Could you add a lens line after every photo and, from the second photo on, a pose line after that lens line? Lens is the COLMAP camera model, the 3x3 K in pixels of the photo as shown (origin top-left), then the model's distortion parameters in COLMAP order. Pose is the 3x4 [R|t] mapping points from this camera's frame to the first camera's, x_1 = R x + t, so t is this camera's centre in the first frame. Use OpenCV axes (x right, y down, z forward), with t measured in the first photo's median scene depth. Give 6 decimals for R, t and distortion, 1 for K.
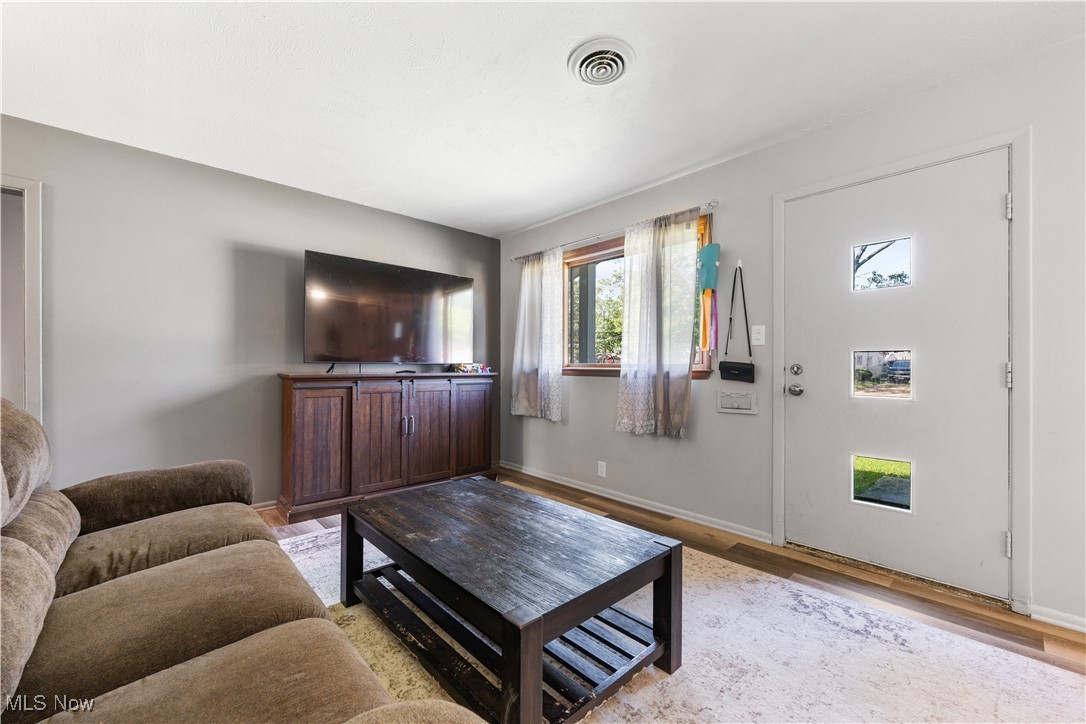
lens RADIAL K [[429.5, 0, 543.0], [0, 429.5, 362.0], [0, 0, 1]] dist [0.003744, 0.000157]
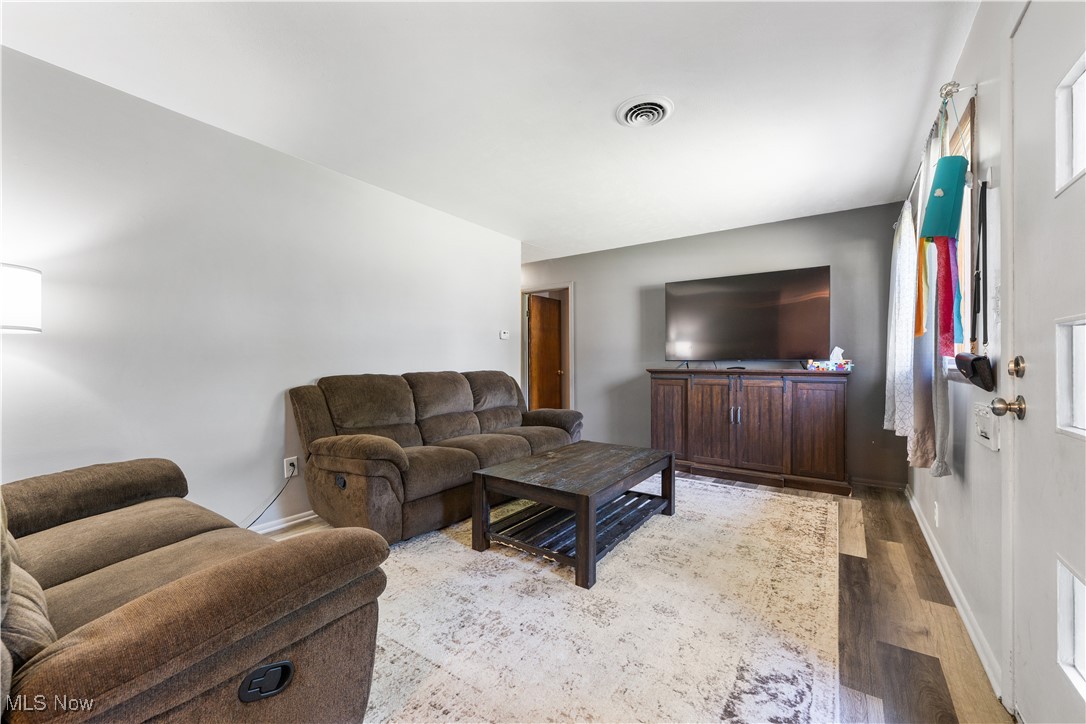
lens RADIAL K [[429.5, 0, 543.0], [0, 429.5, 362.0], [0, 0, 1]] dist [0.003744, 0.000157]
pose [[0.204105, -0.011767, -0.978878, 0.772450], [0.008193, 0.999913, -0.010312, 0.016400], [0.978915, -0.005915, 0.204184, 0.298345]]
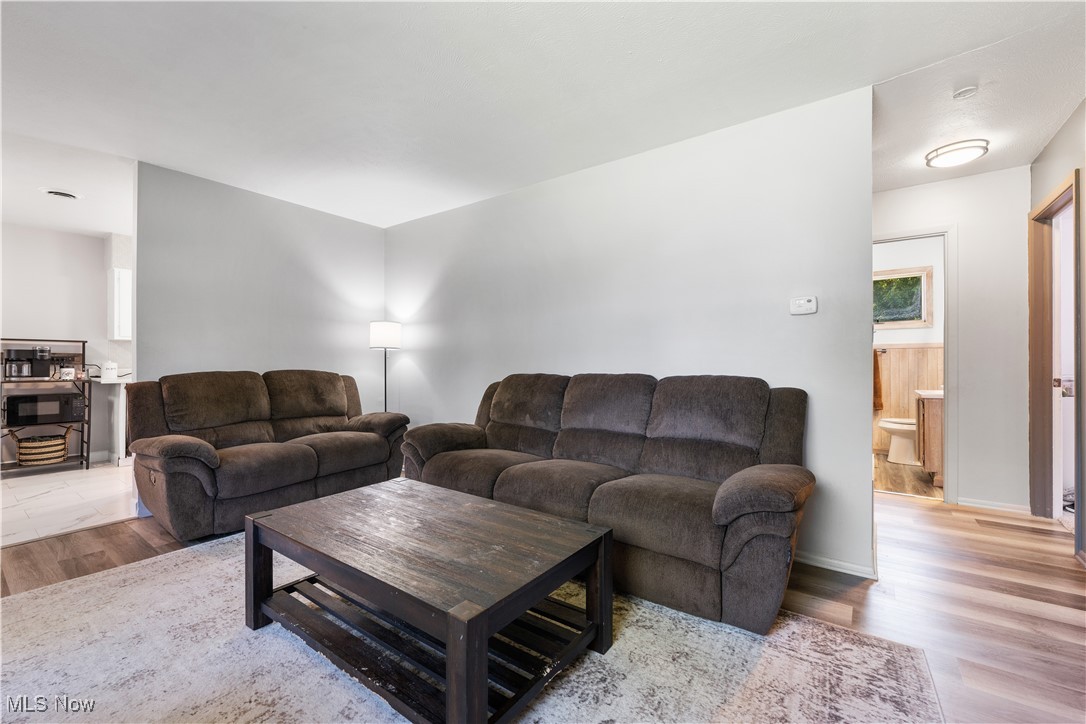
lens RADIAL K [[444.2, 0, 543.0], [0, 444.2, 362.0], [0, 0, 1]] dist [0.002483, 0.000094]
pose [[-0.982737, -0.004923, -0.184942, -0.111501], [-0.003157, 0.999947, -0.009839, 0.011755], [0.184981, -0.009085, -0.982700, 1.133232]]
